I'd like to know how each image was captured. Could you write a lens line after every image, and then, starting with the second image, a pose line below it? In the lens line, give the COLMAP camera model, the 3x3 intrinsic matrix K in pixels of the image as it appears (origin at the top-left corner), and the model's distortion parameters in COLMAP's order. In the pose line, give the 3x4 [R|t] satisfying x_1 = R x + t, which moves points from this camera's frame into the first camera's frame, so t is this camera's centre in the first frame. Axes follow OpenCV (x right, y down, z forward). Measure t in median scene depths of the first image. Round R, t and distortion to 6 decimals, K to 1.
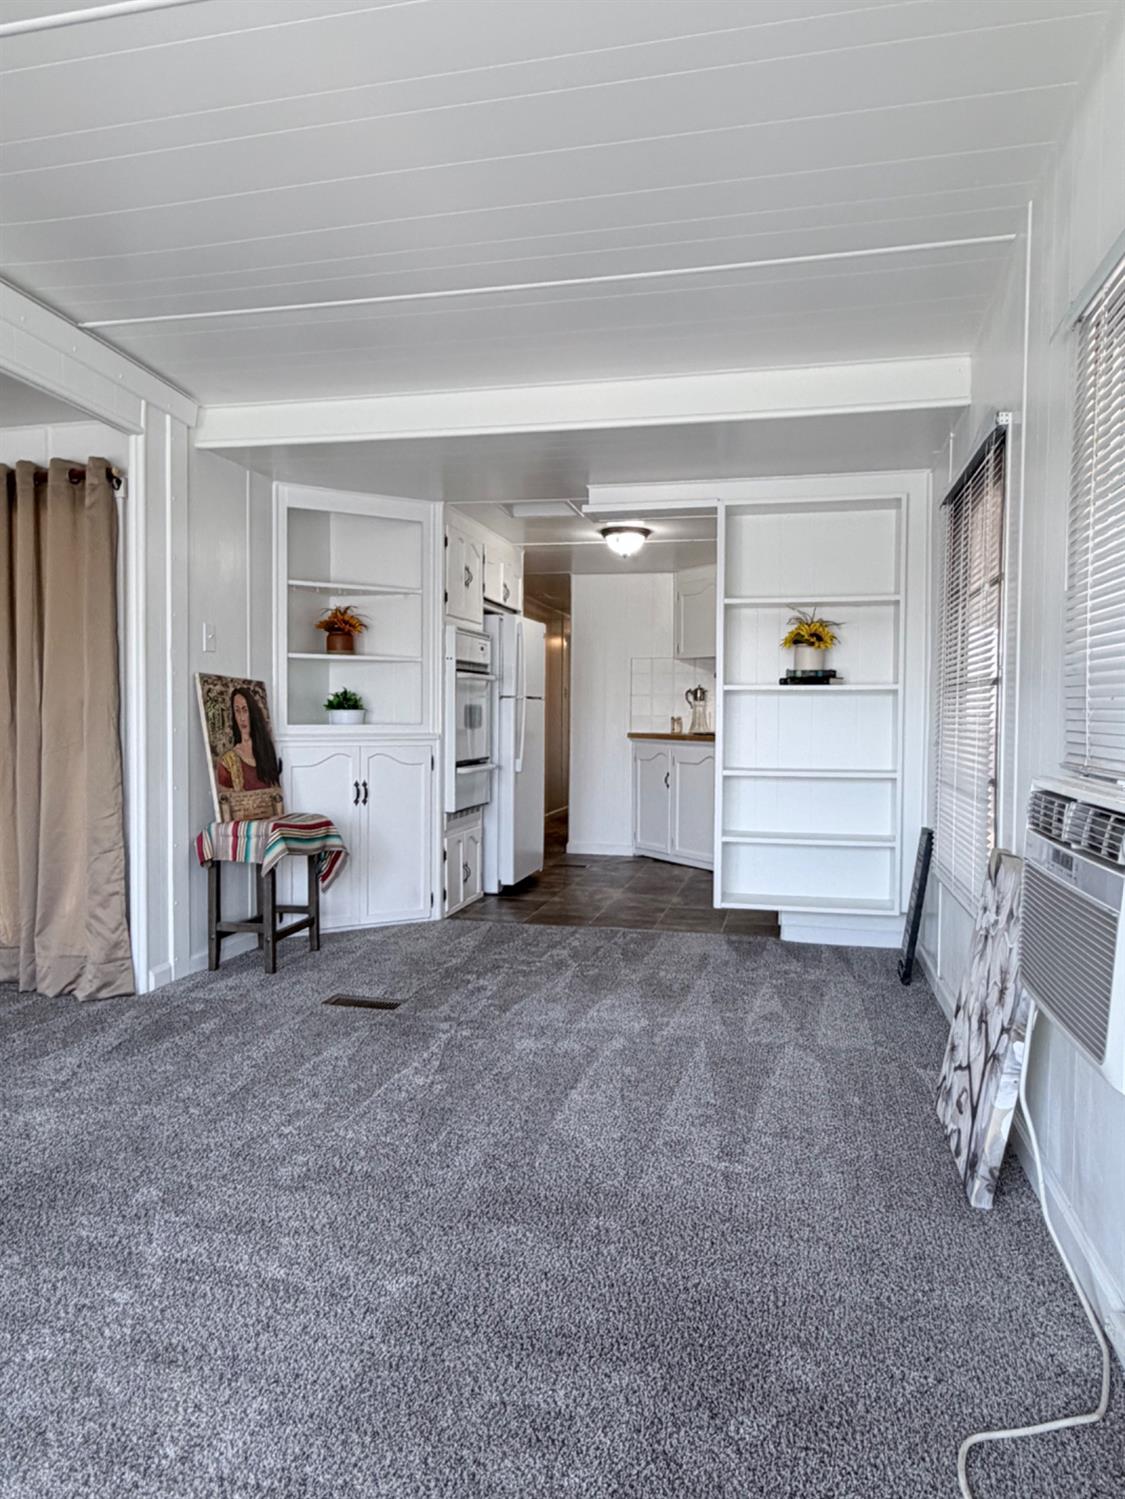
lens RADIAL K [[981.2, 0, 563.3], [0, 981.2, 751.4], [0, 0, 1]] dist [-0.003228, 0.004102]
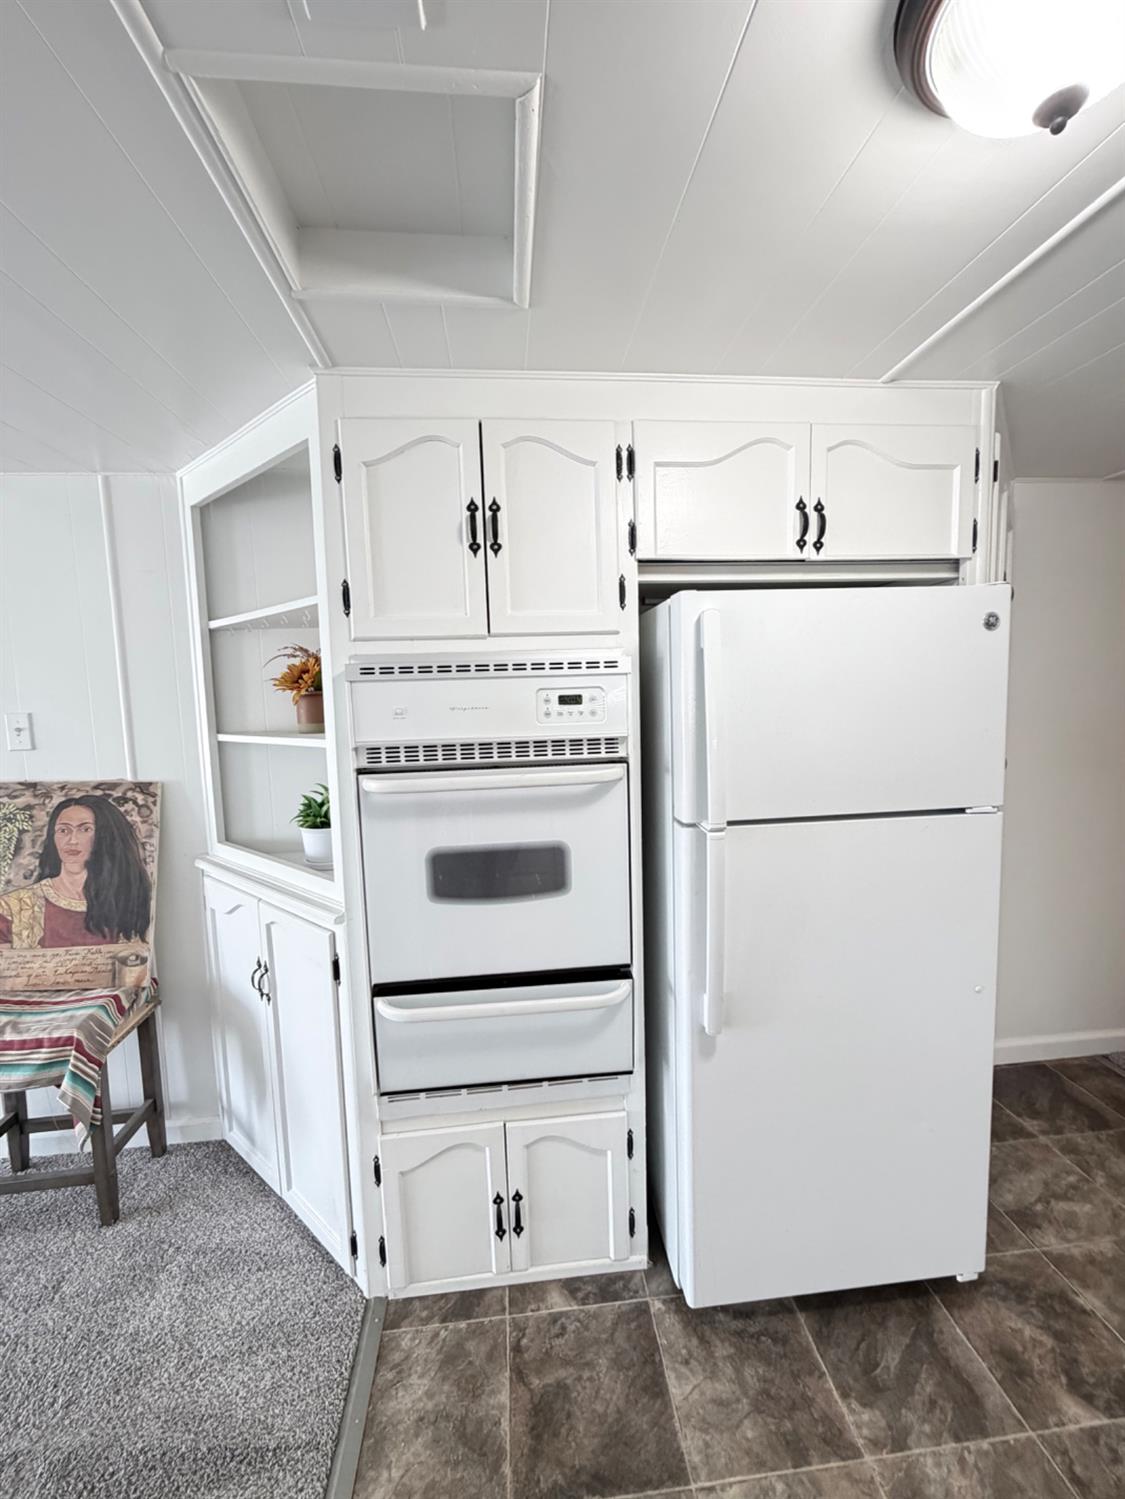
lens RADIAL K [[592.5, 0, 575.6], [0, 592.5, 752.6], [0, 0, 1]] dist [0.002646, 0.000744]
pose [[0.305878, 0.054486, -0.950510, 0.203722], [-0.000709, 0.998374, 0.057001, -0.133450], [0.952071, -0.016761, 0.305419, 1.333214]]
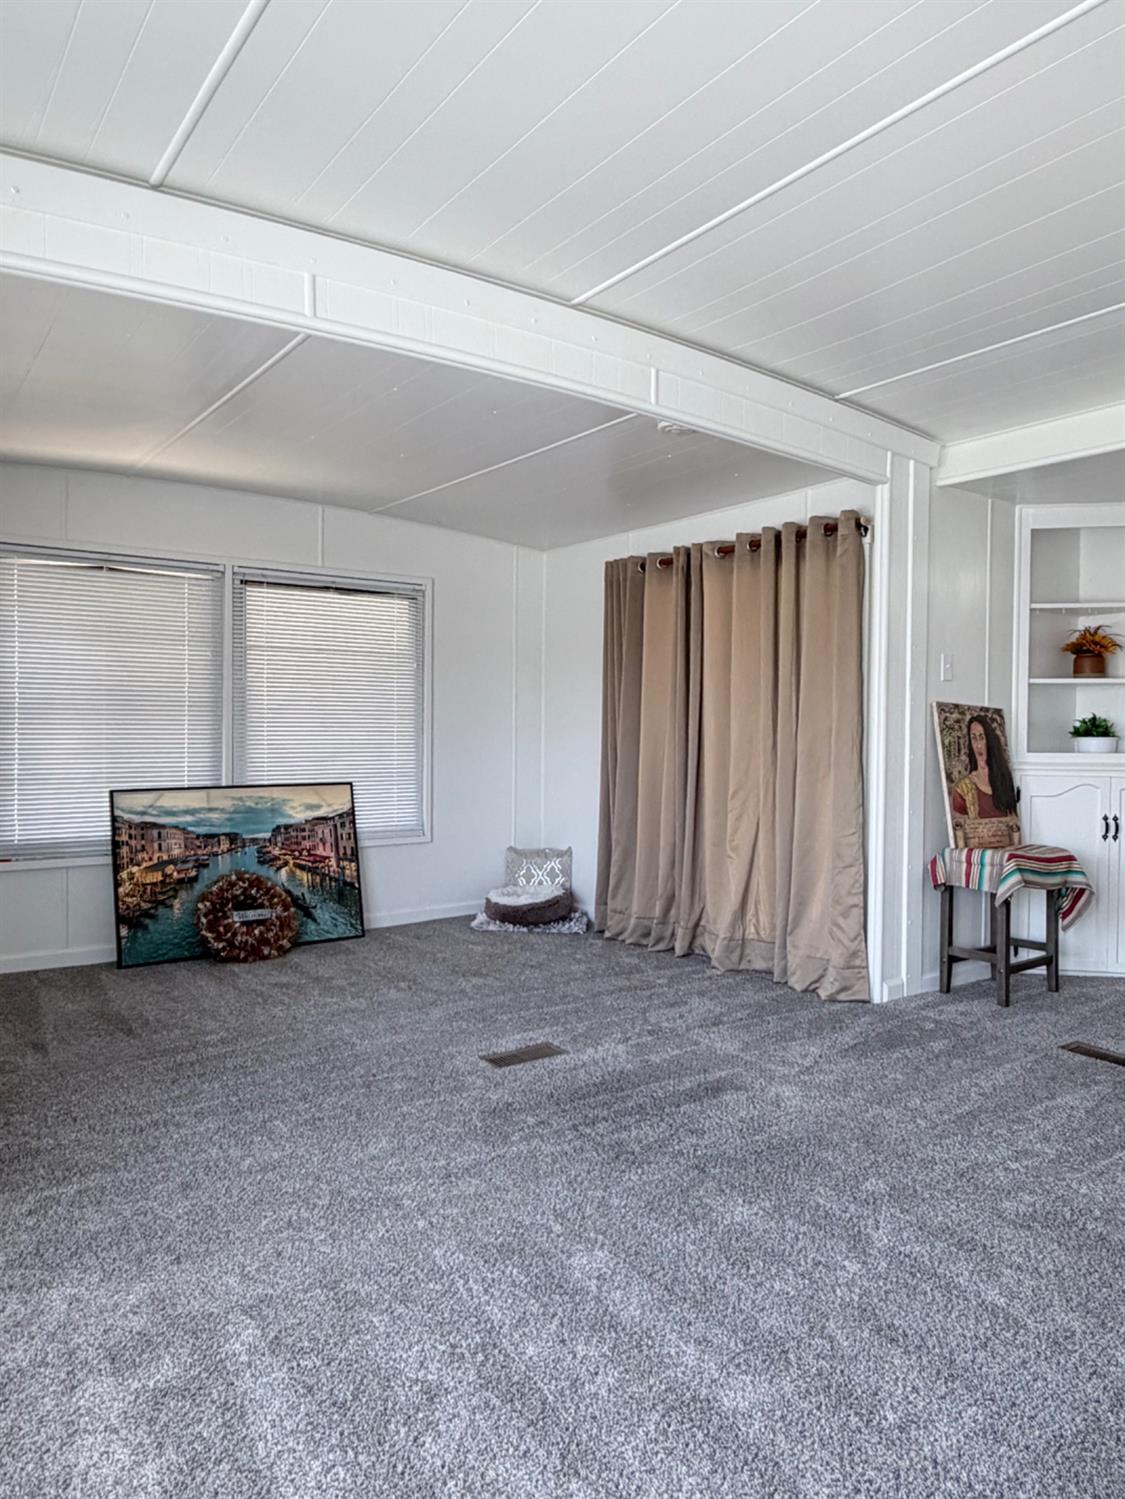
lens RADIAL K [[981.2, 0, 557.2], [0, 981.2, 740.1], [0, 0, 1]] dist [-0.003228, 0.004102]
pose [[0.747175, 0.006789, -0.664593, 0.019002], [-0.029291, 0.999313, -0.022721, -0.004488], [0.663982, 0.036443, 0.746860, -0.039835]]
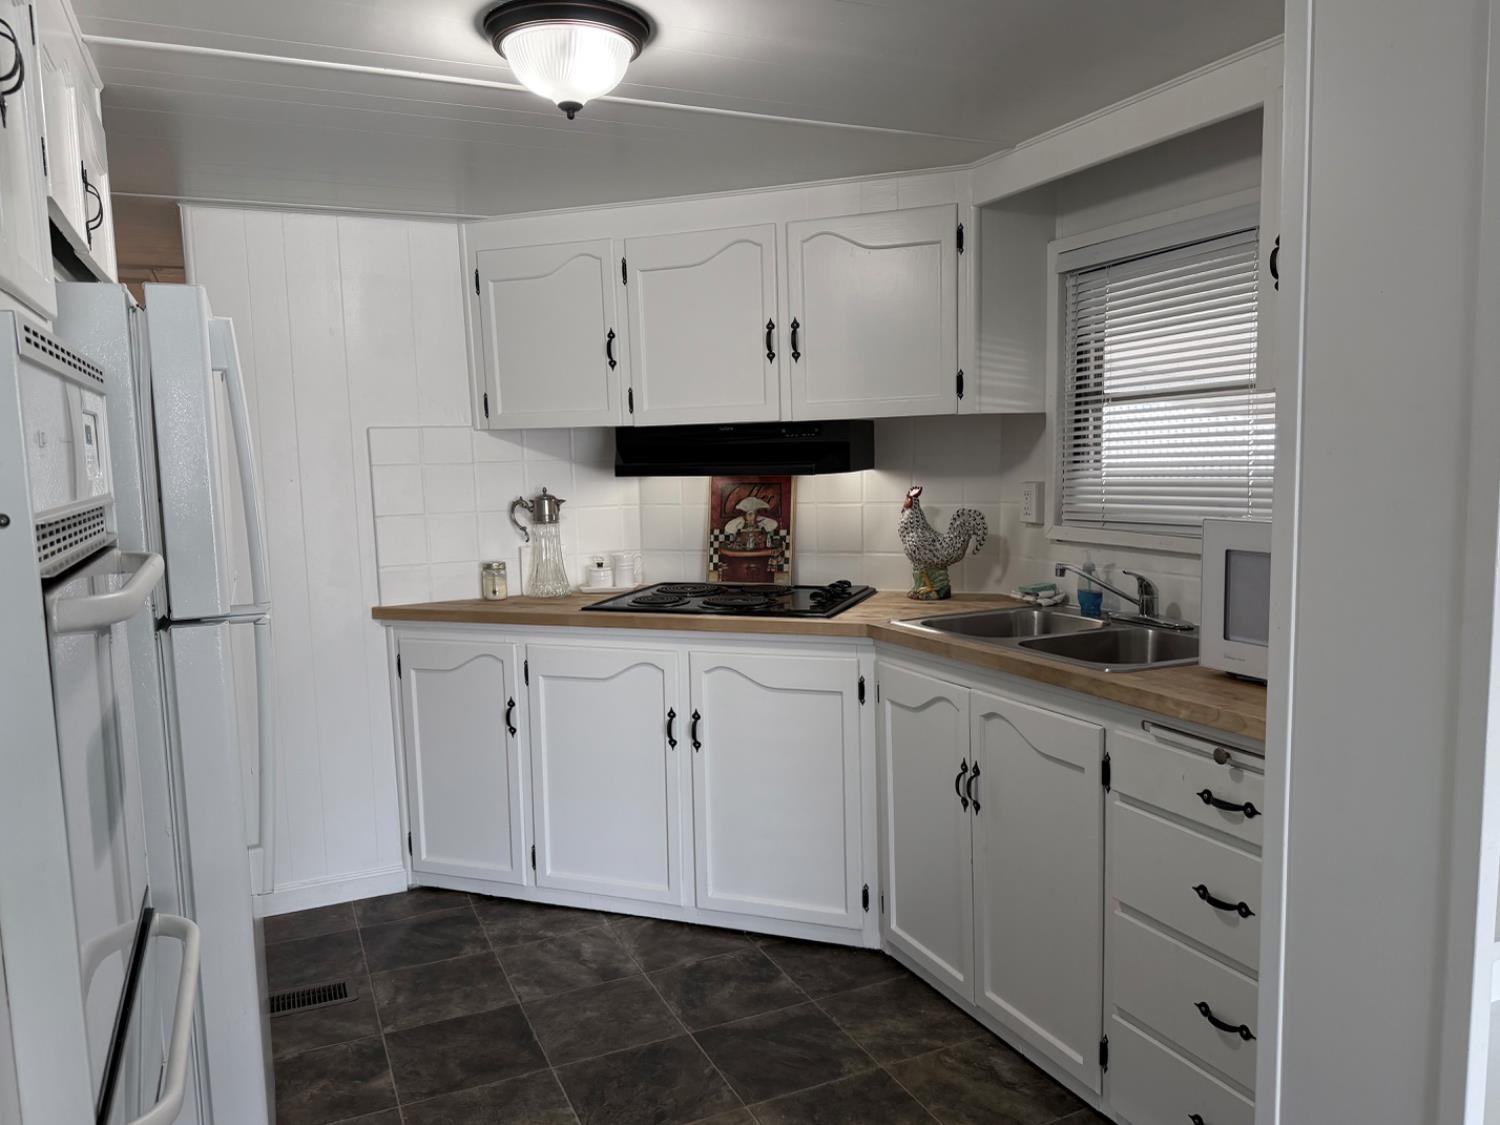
lens RADIAL K [[1094.0, 0, 746.2], [0, 1094.0, 570.7], [0, 0, 1]] dist [0.000721, -0.003930]
pose [[0.798947, -0.090417, 0.594566, -0.149150], [0.055807, 0.995514, 0.076399, -0.111508], [-0.598806, -0.027858, 0.800409, 0.973387]]
